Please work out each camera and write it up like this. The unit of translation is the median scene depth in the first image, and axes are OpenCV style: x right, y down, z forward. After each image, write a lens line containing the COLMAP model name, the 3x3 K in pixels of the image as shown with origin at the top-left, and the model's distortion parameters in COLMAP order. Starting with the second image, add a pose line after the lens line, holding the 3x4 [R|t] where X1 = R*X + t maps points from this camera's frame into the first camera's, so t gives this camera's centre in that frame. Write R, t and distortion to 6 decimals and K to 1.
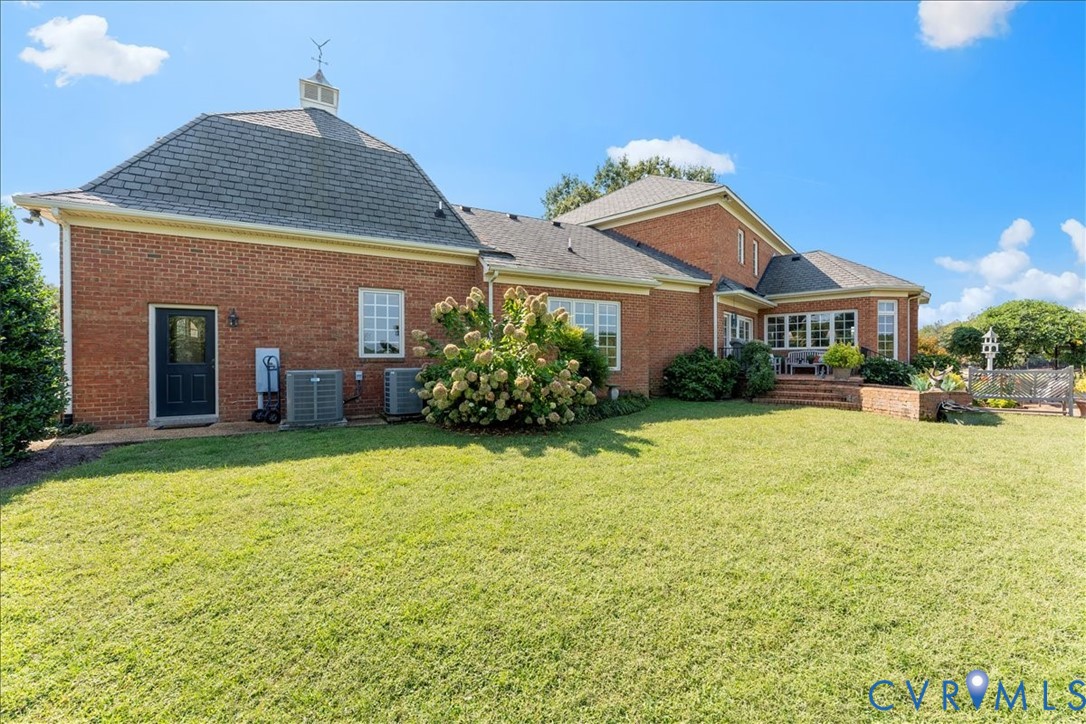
lens RADIAL K [[431.6, 0, 543.0], [0, 431.6, 362.0], [0, 0, 1]] dist [0.001646, 0.000027]
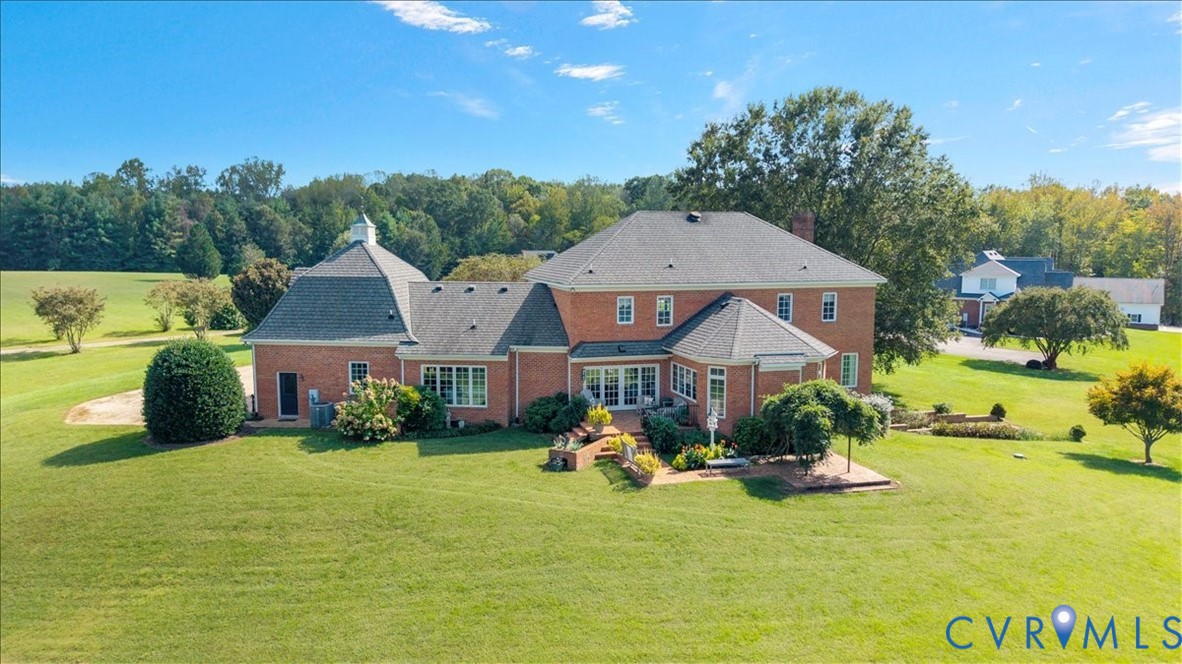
lens RADIAL K [[814.3, 0, 591.0], [0, 814.3, 332.0], [0, 0, 1]] dist [-0.004689, 0.002009]
pose [[0.826363, 0.084990, -0.556688, 2.517596], [-0.013162, 0.991190, 0.131789, -0.781041], [0.562985, -0.101578, 0.820201, -1.443552]]
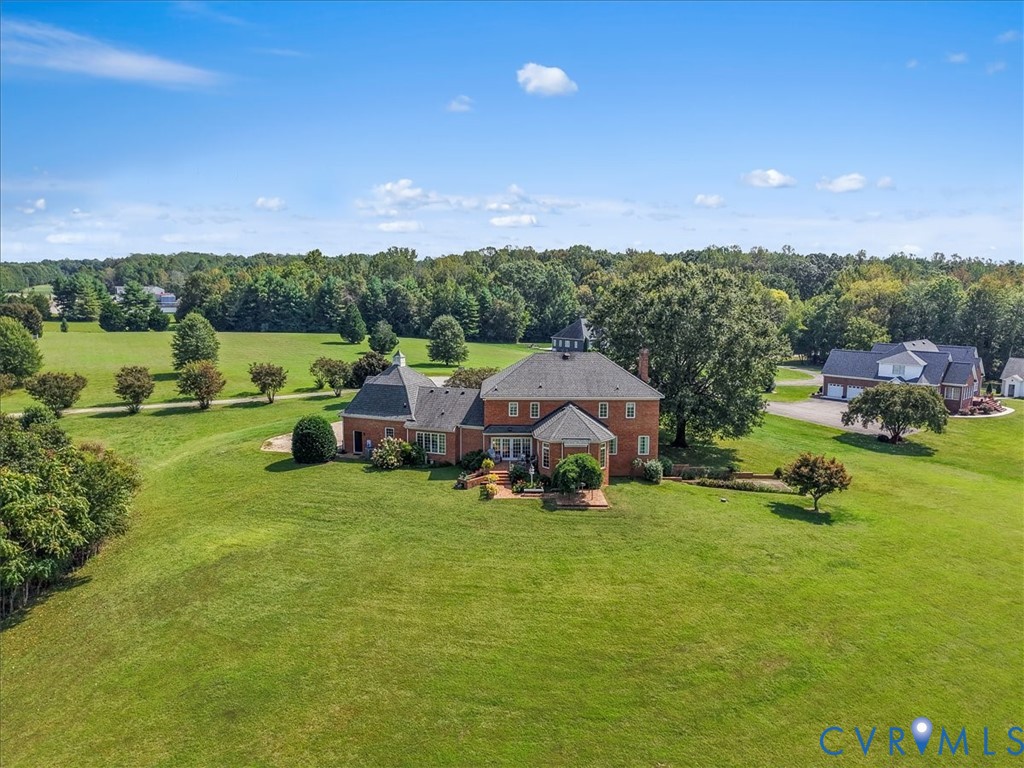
lens RADIAL K [[753.5, 0, 512.0], [0, 753.5, 384.0], [0, 0, 1]] dist [0.045629, -0.001180]
pose [[0.641639, 0.132083, -0.755549, 5.446678], [-0.002418, 0.985404, 0.170213, -1.709620], [0.767003, -0.107389, 0.632593, -2.471279]]
